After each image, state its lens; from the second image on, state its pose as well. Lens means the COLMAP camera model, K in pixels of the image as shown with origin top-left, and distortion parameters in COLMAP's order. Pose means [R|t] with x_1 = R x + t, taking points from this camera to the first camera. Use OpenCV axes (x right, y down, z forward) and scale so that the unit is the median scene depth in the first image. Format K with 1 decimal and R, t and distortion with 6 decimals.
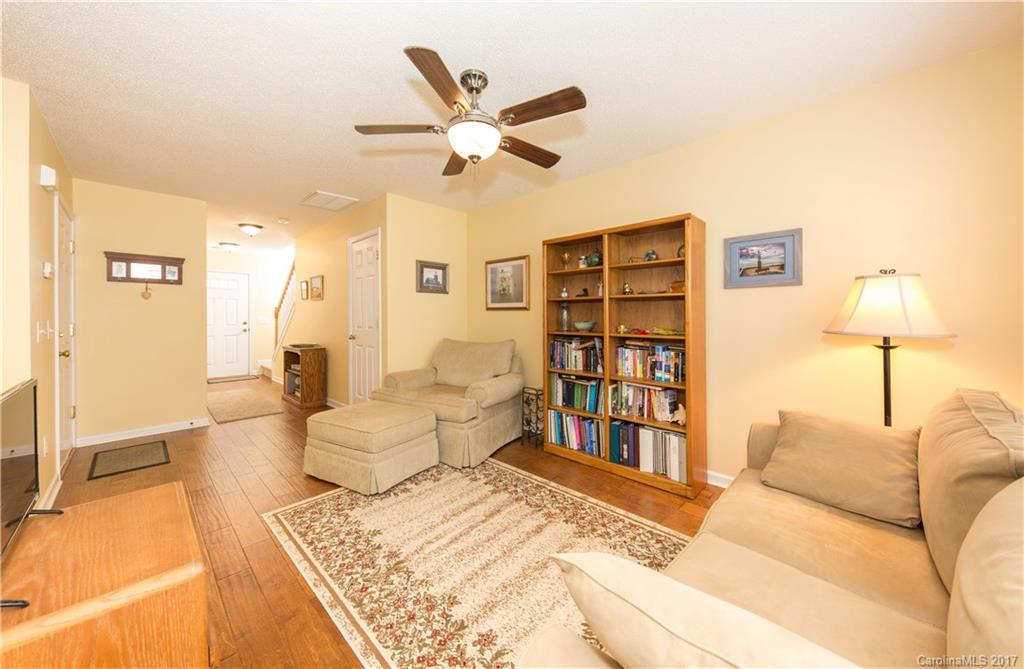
lens RADIAL K [[355.2, 0, 517.9], [0, 355.2, 318.7], [0, 0, 1]] dist [-0.000669, 0.000012]
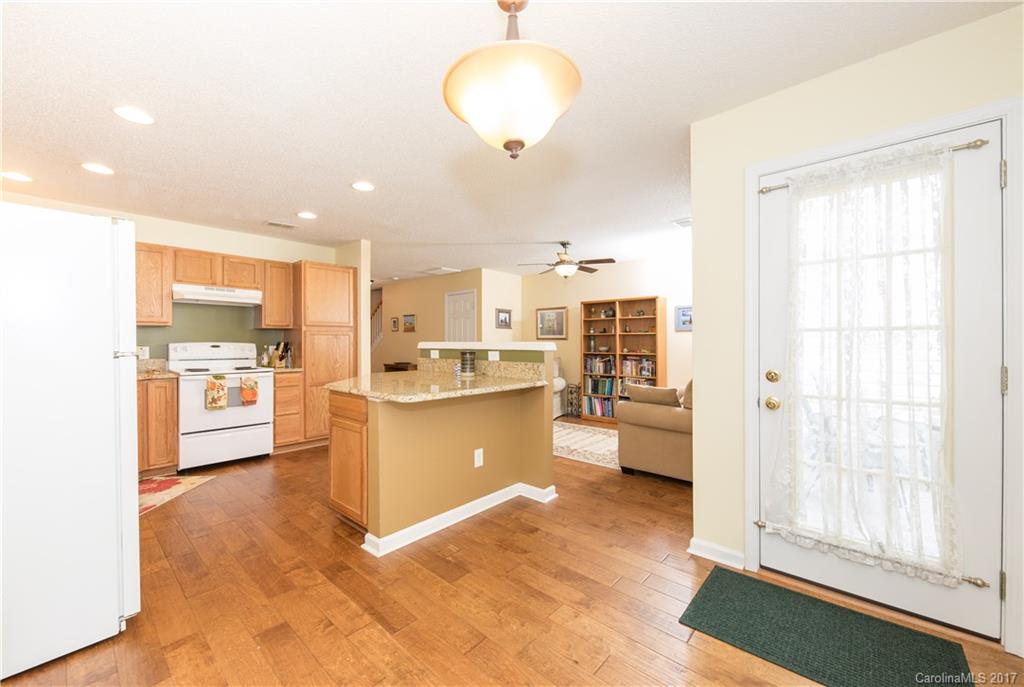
lens RADIAL K [[388.6, 0, 509.6], [0, 388.6, 338.5], [0, 0, 1]] dist [0.003993, -0.000219]
pose [[0.999376, 0.006164, 0.034767, -0.375082], [-0.005638, 0.999869, -0.015198, -0.001599], [-0.034856, 0.014992, 0.999280, -1.002562]]
